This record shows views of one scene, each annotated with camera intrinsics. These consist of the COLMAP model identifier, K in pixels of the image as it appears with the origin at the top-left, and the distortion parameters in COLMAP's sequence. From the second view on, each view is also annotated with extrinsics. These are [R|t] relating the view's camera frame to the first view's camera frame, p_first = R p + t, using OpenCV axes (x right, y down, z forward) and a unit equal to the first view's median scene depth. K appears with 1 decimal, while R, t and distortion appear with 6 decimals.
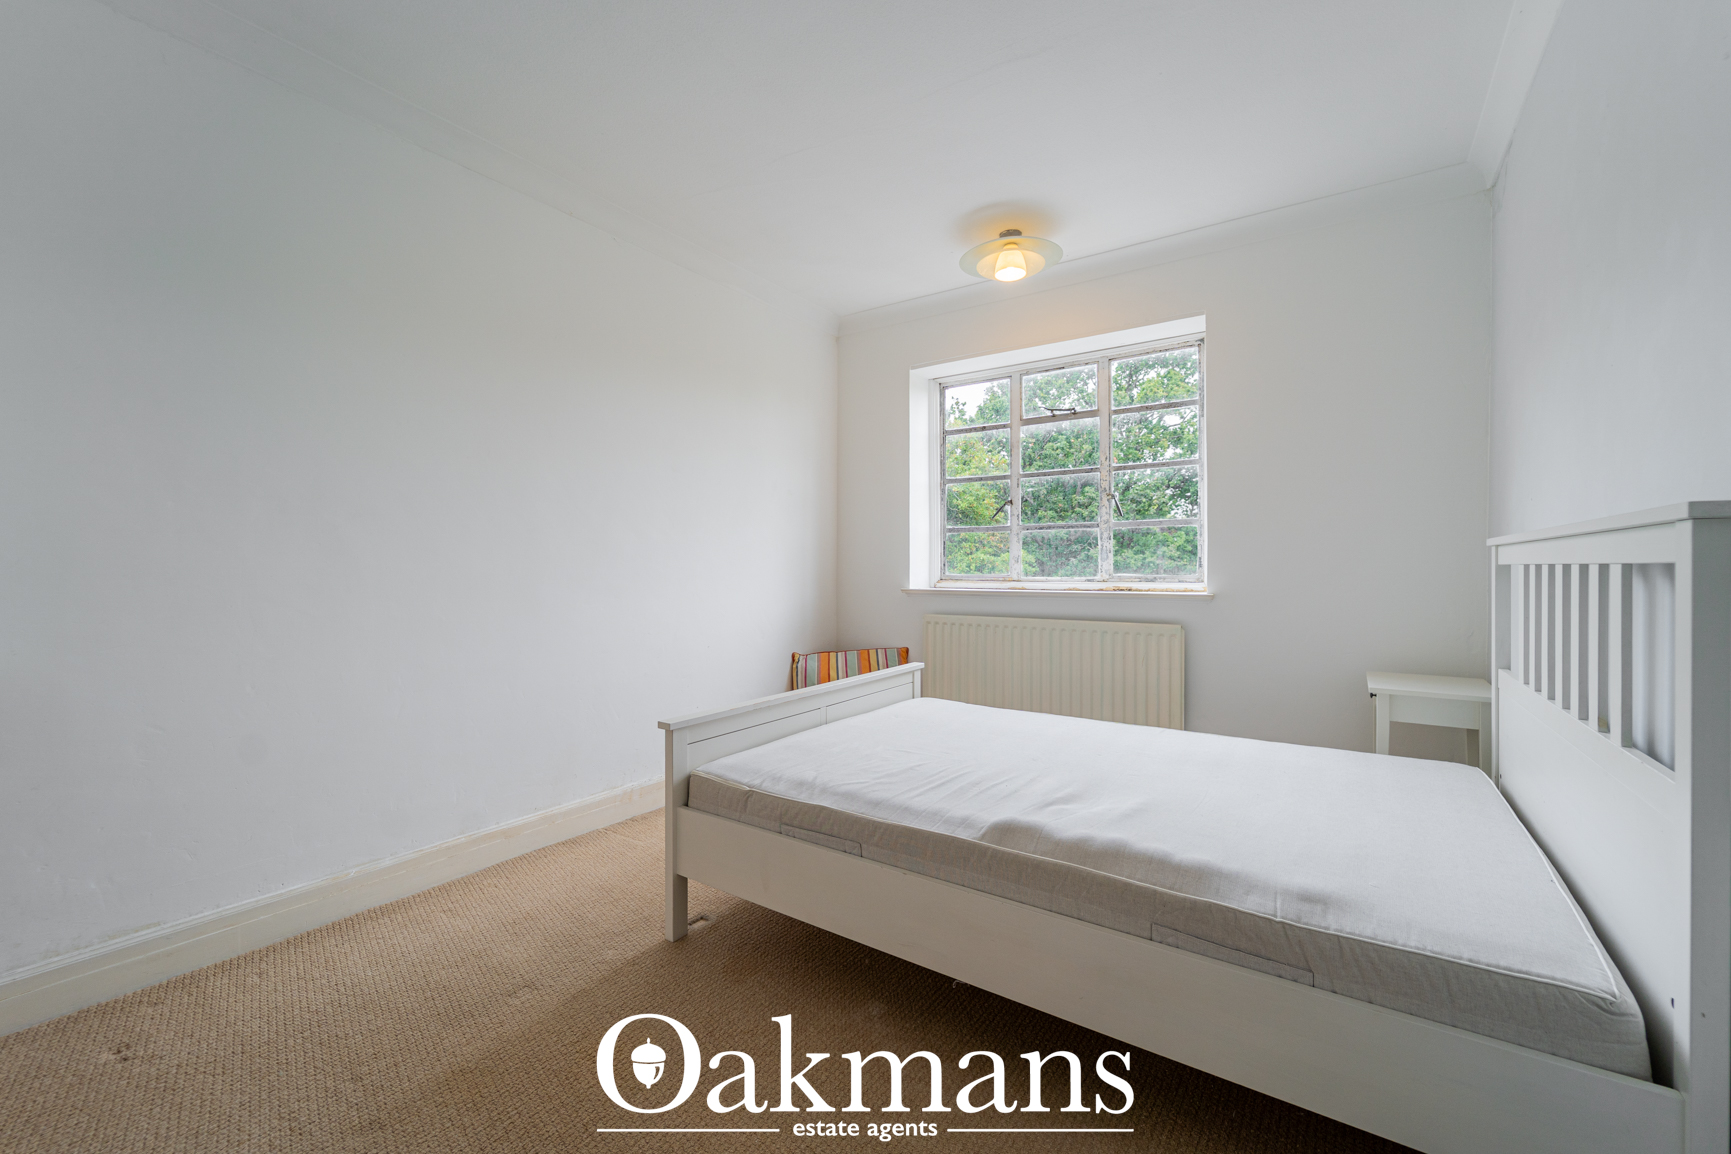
lens RADIAL K [[705.7, 0, 869.9], [0, 705.7, 563.4], [0, 0, 1]] dist [0.004588, -0.002722]
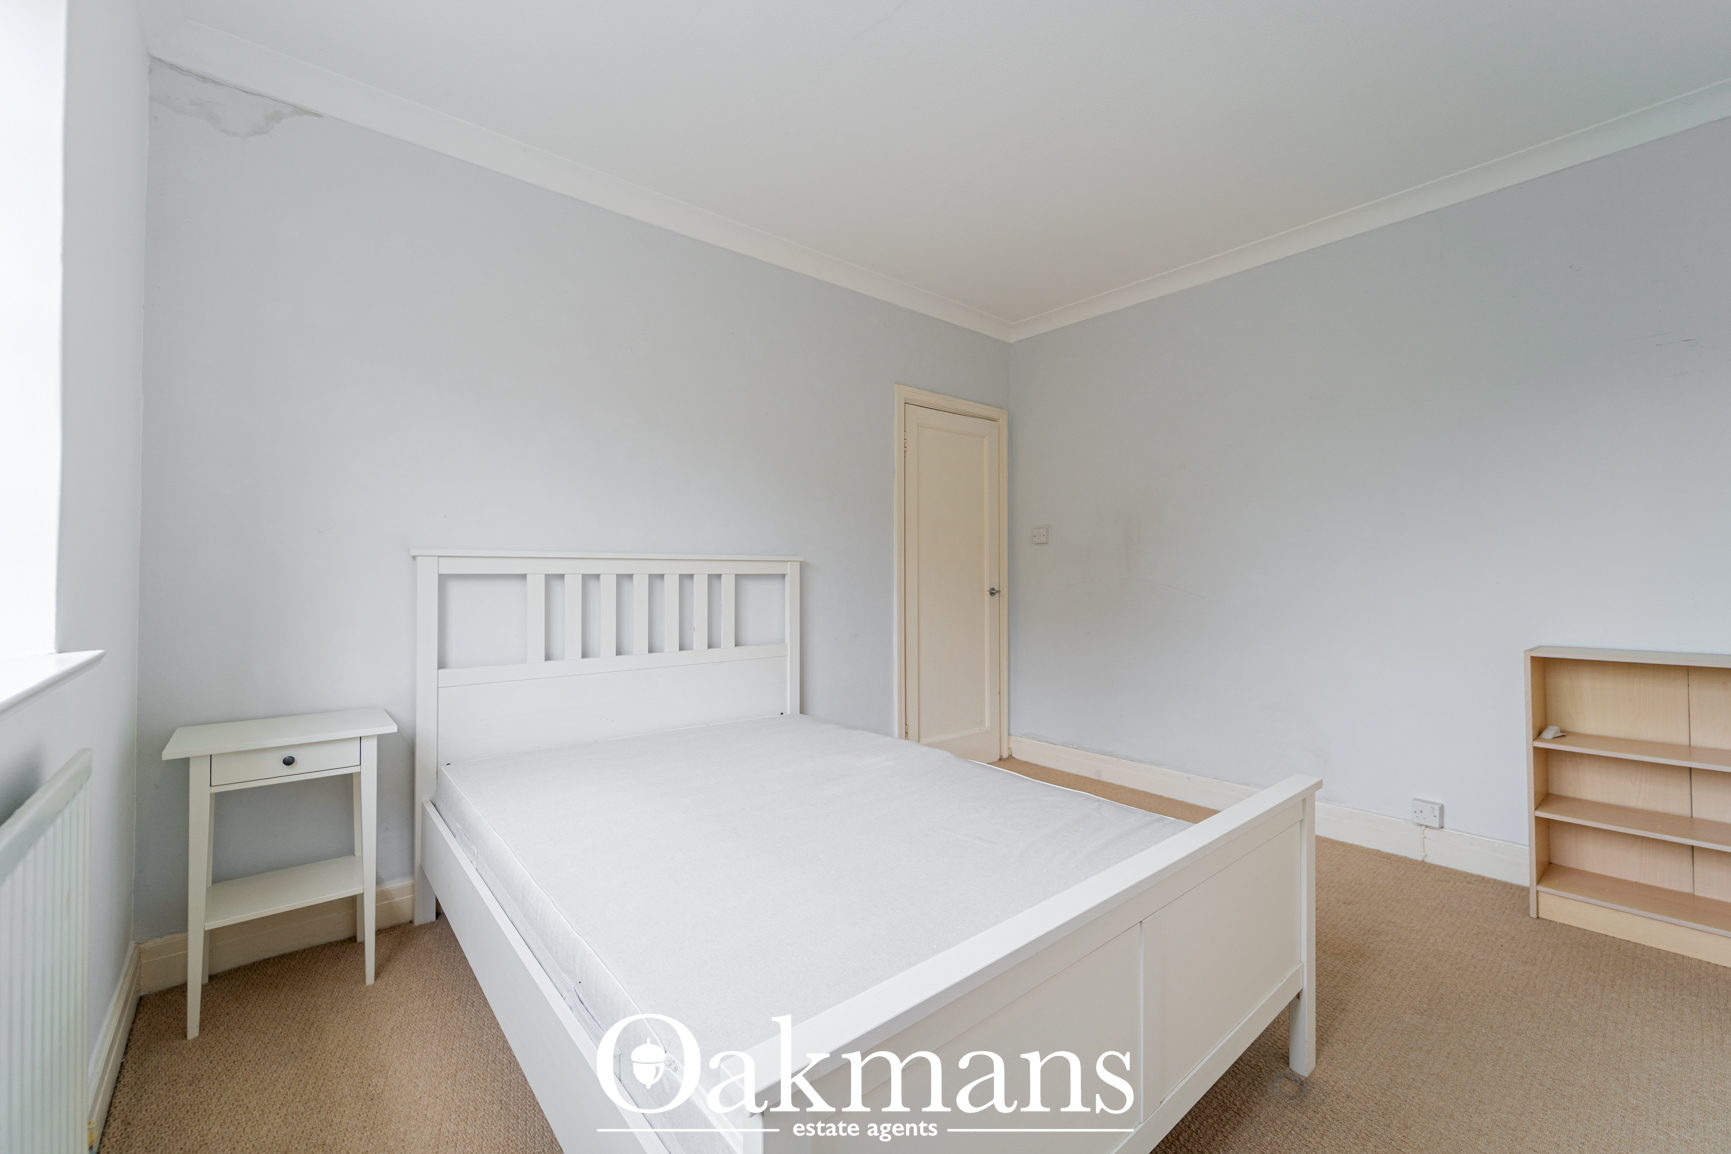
lens RADIAL K [[705.7, 0, 852.2], [0, 705.7, 562.5], [0, 0, 1]] dist [0.004588, -0.002722]
pose [[-0.959648, 0.000028, 0.281203, -0.014700], [-0.004736, 0.999857, -0.016262, -0.000949], [-0.281163, -0.016938, -0.959510, 1.144459]]
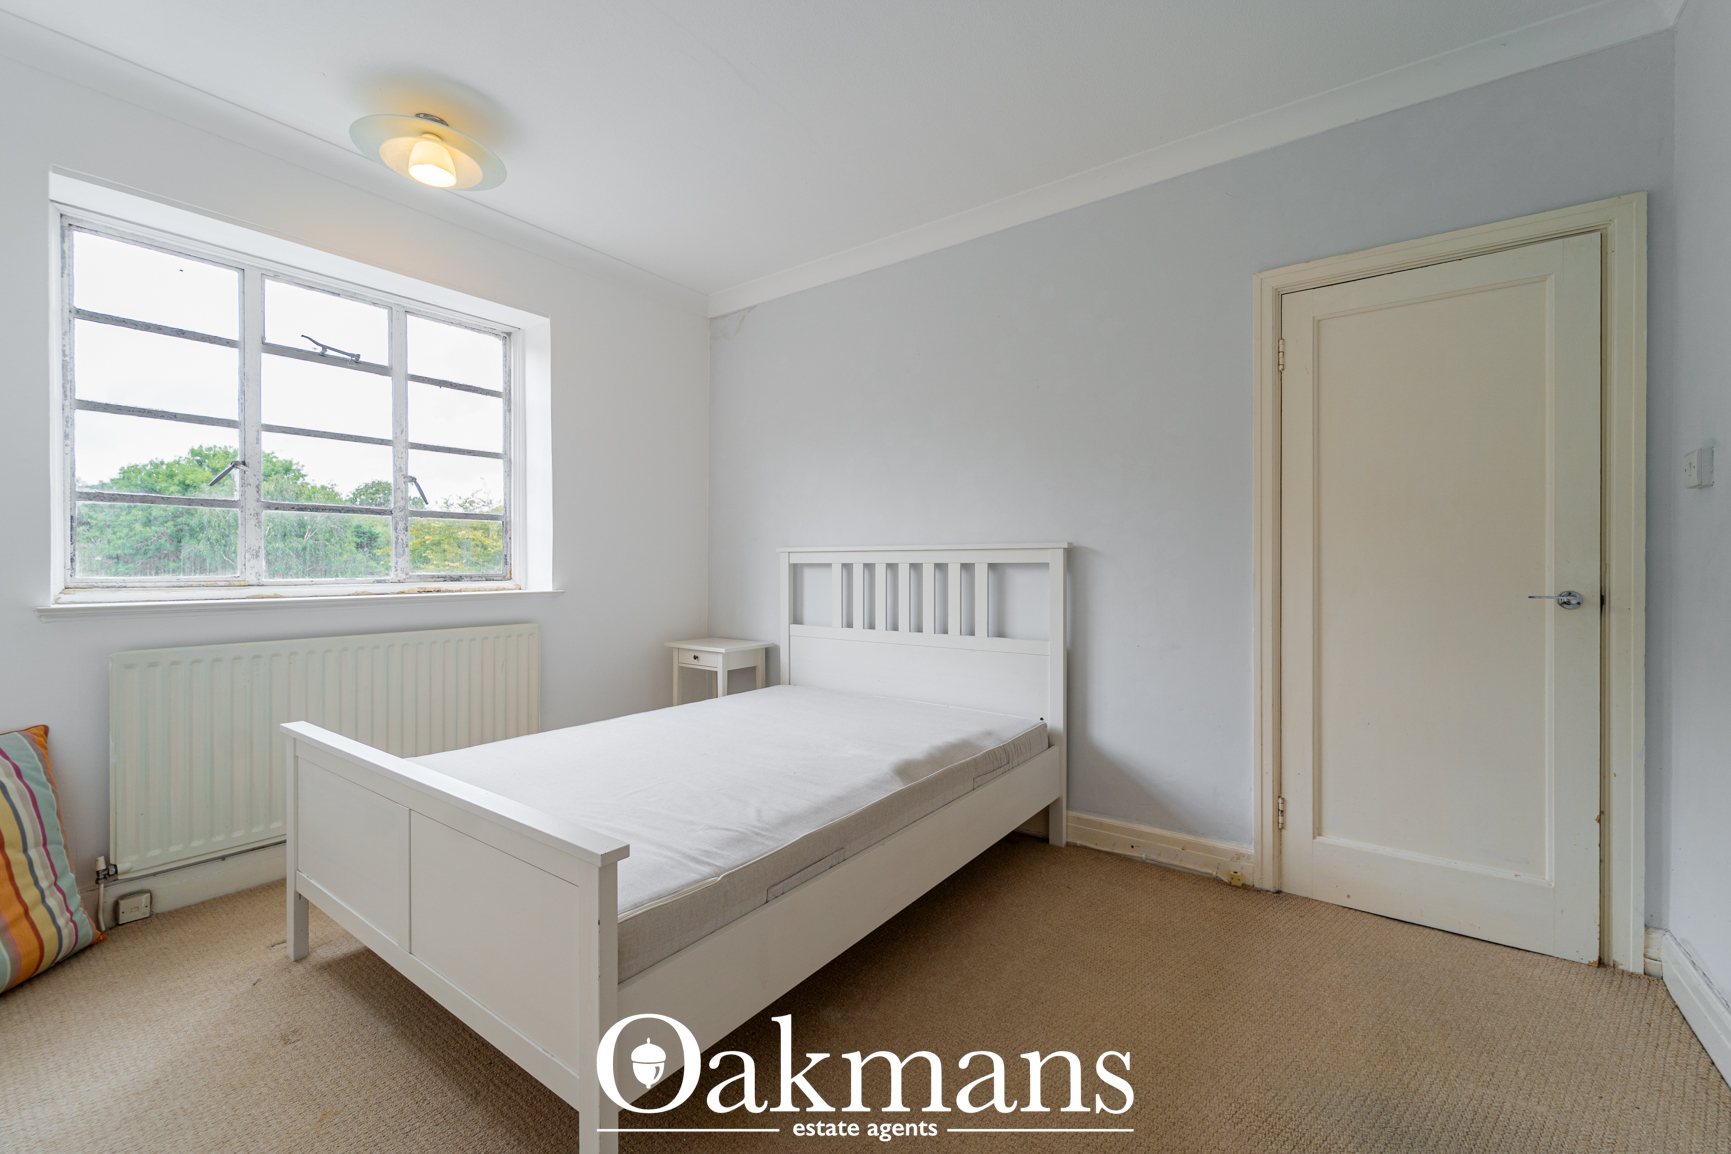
lens RADIAL K [[705.7, 0, 860.0], [0, 705.7, 562.7], [0, 0, 1]] dist [0.004588, -0.002722]
pose [[0.035986, 0.003994, 0.999344, -0.495364], [-0.005487, 0.999978, -0.003799, 0.003596], [-0.999337, -0.005346, 0.036007, 0.473885]]
